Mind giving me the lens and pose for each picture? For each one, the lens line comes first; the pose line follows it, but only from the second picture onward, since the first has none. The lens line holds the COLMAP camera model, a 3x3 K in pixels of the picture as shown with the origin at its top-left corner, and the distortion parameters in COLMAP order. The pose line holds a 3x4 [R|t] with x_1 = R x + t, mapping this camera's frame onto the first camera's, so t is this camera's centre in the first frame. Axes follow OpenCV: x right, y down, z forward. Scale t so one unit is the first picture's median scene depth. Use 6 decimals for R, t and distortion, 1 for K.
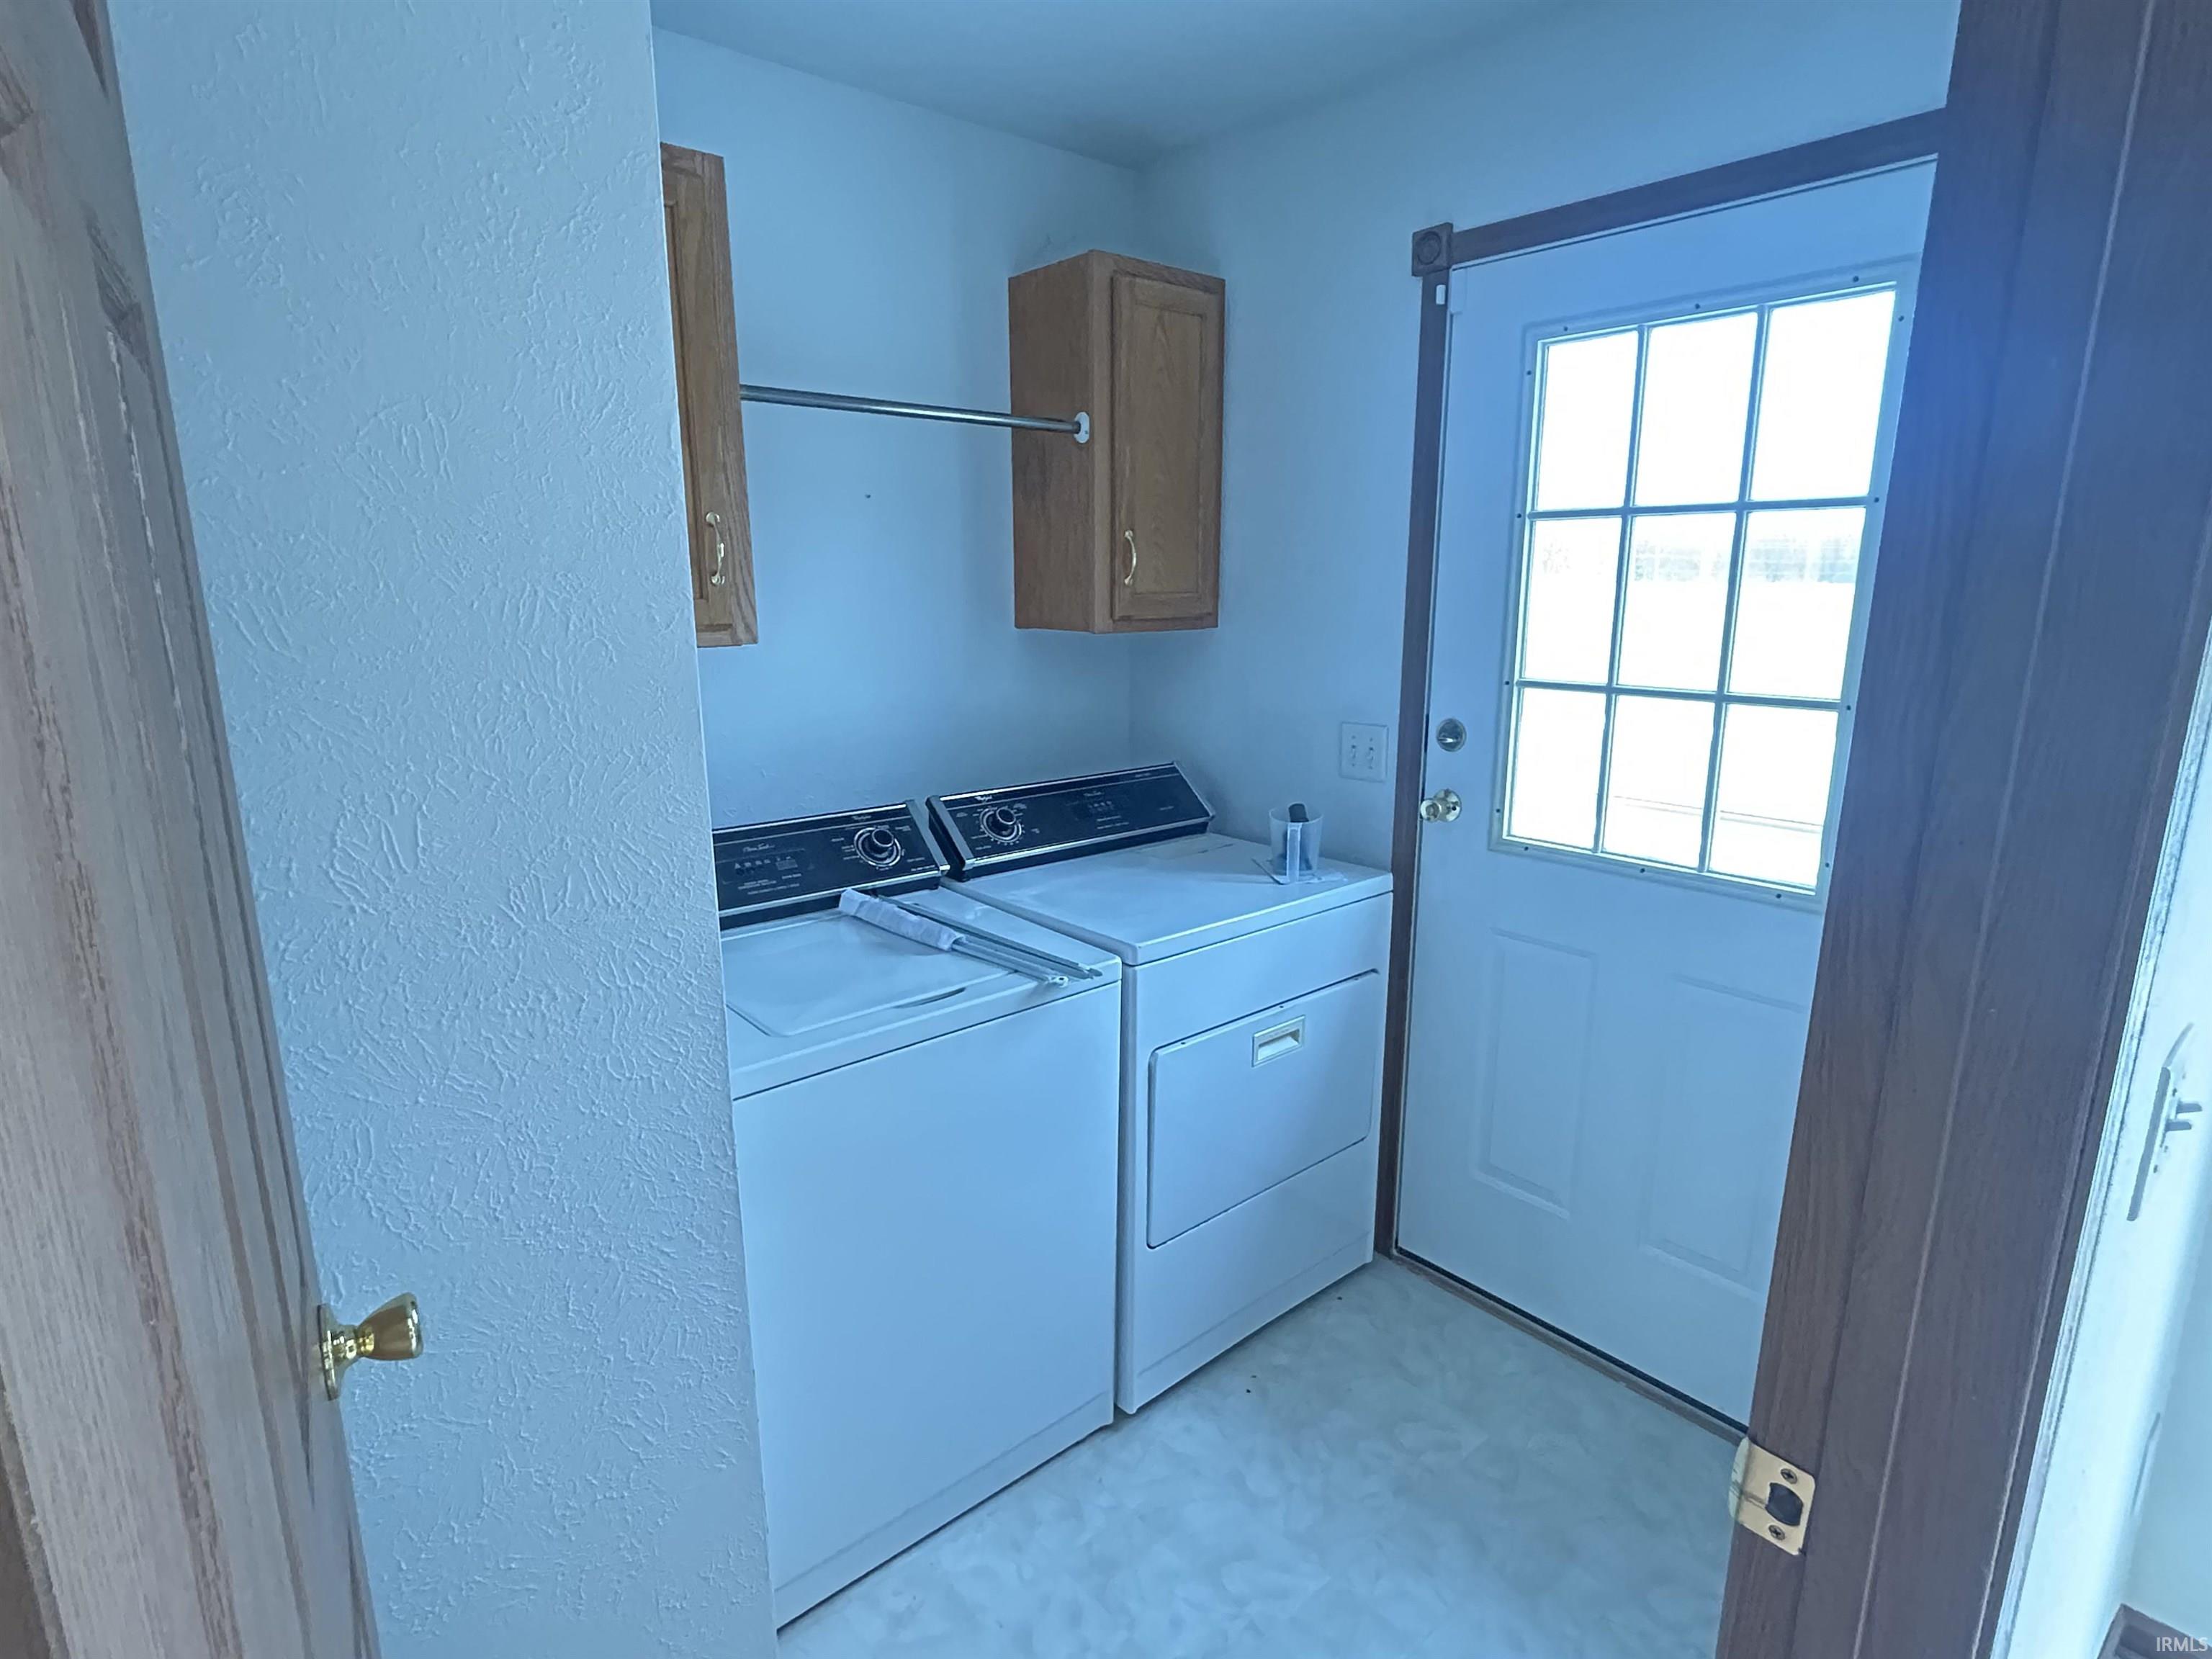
lens RADIAL K [[1135.3, 0, 1104.0], [0, 1135.3, 824.5], [0, 0, 1]] dist [-0.002623, 0.000553]
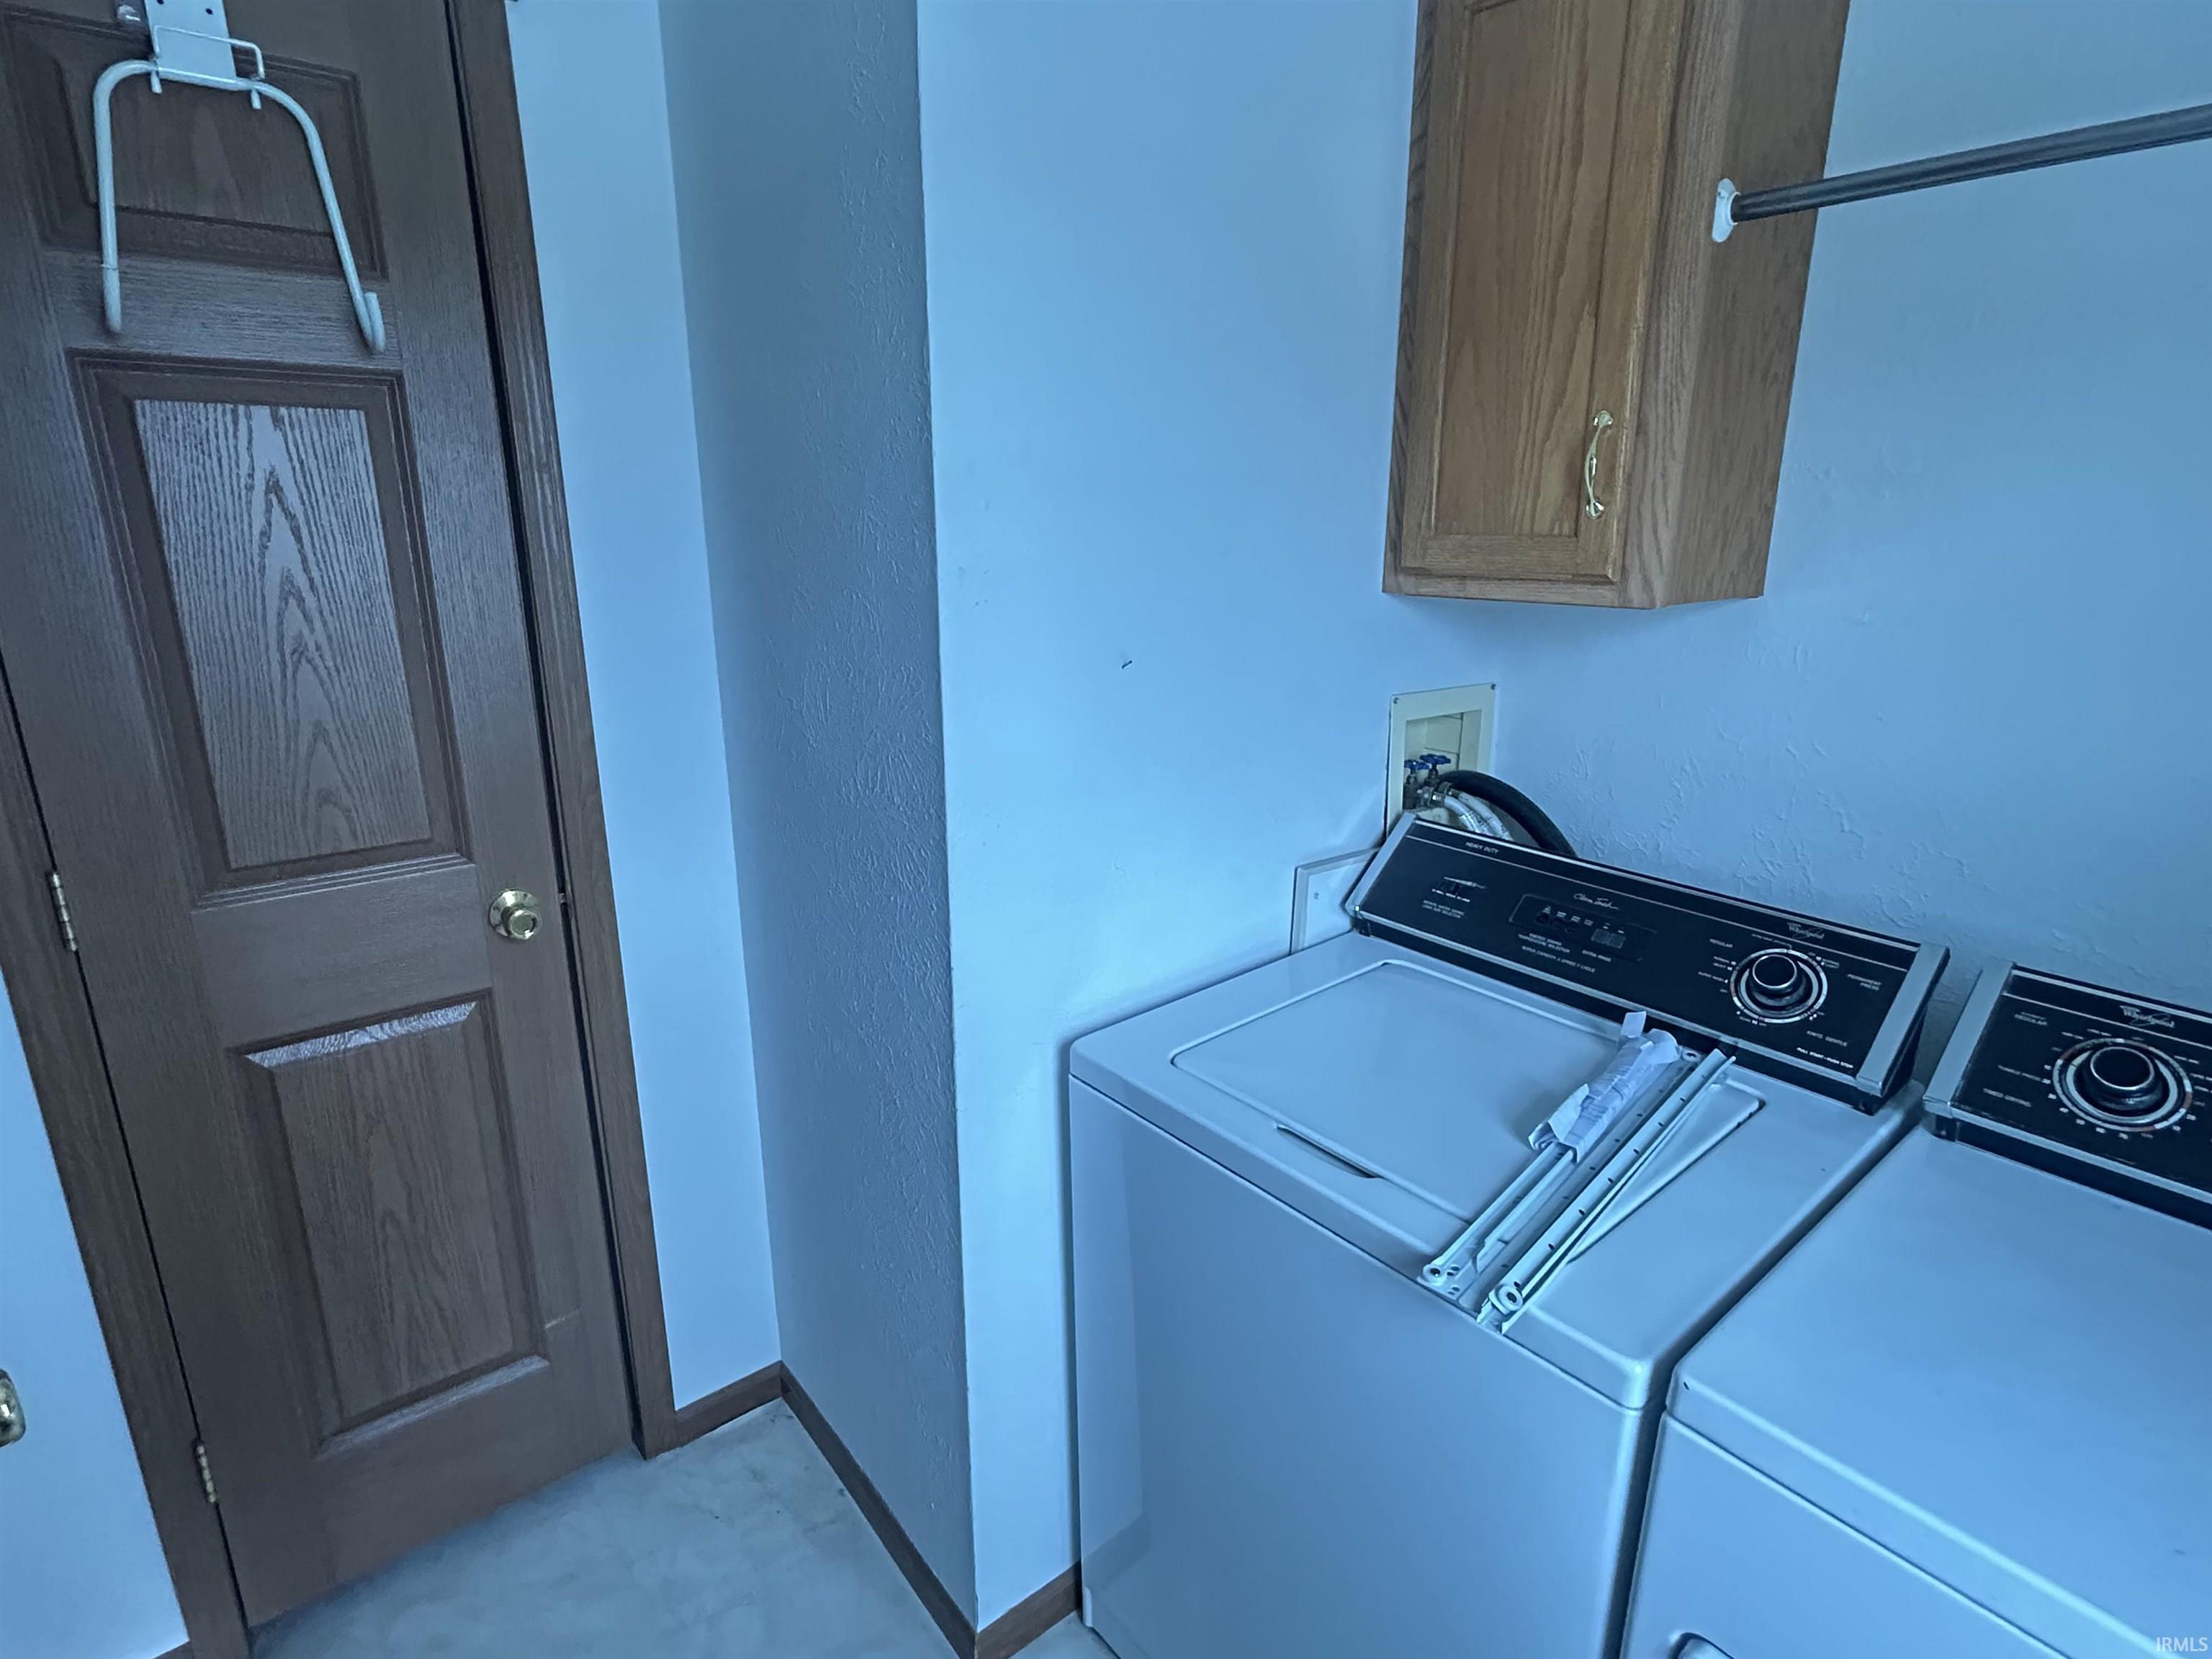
lens RADIAL K [[1135.3, 0, 1104.0], [0, 1135.3, 824.5], [0, 0, 1]] dist [-0.002623, 0.000553]
pose [[-0.023646, 0.267505, -0.963266, 0.371286], [-0.219892, 0.938547, 0.266038, -0.146594], [0.975238, 0.218105, 0.036629, 0.686333]]
